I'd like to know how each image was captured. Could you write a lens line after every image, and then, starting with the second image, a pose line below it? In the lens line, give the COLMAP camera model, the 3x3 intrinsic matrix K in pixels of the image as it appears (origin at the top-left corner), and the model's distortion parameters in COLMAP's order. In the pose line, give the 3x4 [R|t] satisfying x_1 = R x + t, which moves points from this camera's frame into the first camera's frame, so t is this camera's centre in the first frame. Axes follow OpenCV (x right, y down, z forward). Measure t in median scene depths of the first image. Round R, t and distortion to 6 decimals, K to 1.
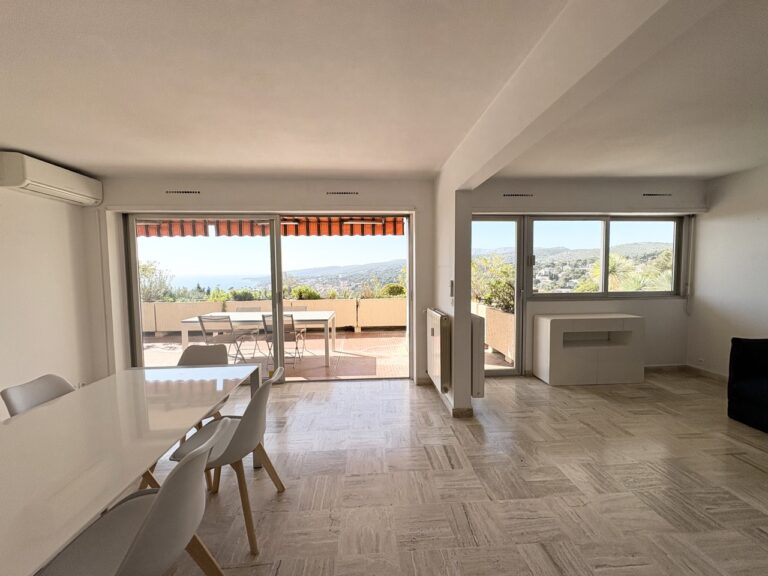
lens RADIAL K [[305.4, 0, 384.0], [0, 305.4, 288.0], [0, 0, 1]] dist [0.000767, 0.000441]
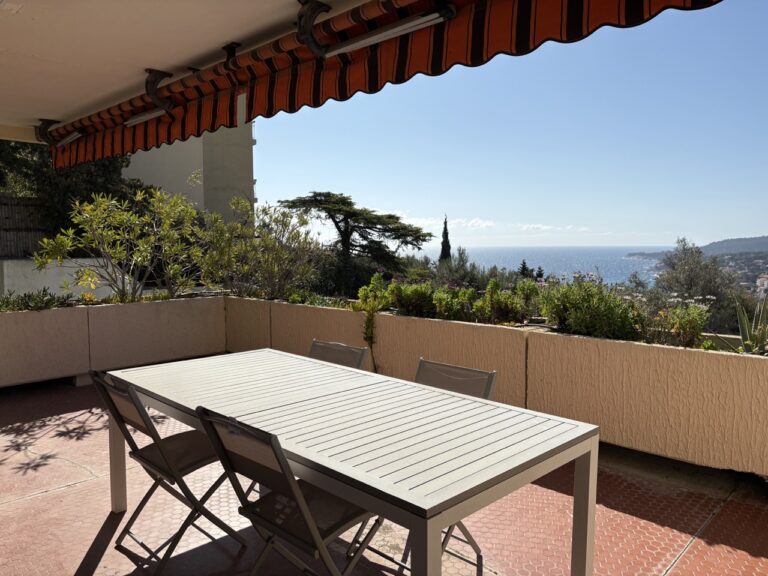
lens RADIAL K [[575.6, 0, 384.0], [0, 575.6, 288.0], [0, 0, 1]] dist [0.000313, 0.000096]
pose [[0.671462, 0.066368, -0.738061, 0.021709], [-0.045061, 0.997795, 0.048728, -0.040520], [0.739668, 0.000538, 0.672972, 0.932792]]
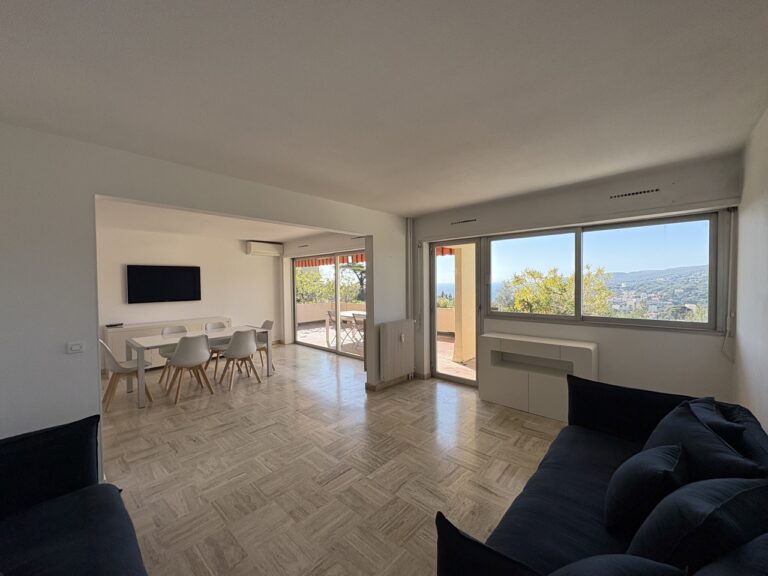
lens RADIAL K [[305.4, 0, 384.0], [0, 305.4, 288.0], [0, 0, 1]] dist [0.000767, 0.000441]
pose [[0.688422, 0.016702, -0.725118, 0.992860], [-0.035265, 0.999323, -0.010463, -0.036350], [0.724452, 0.032774, 0.688545, 0.023306]]
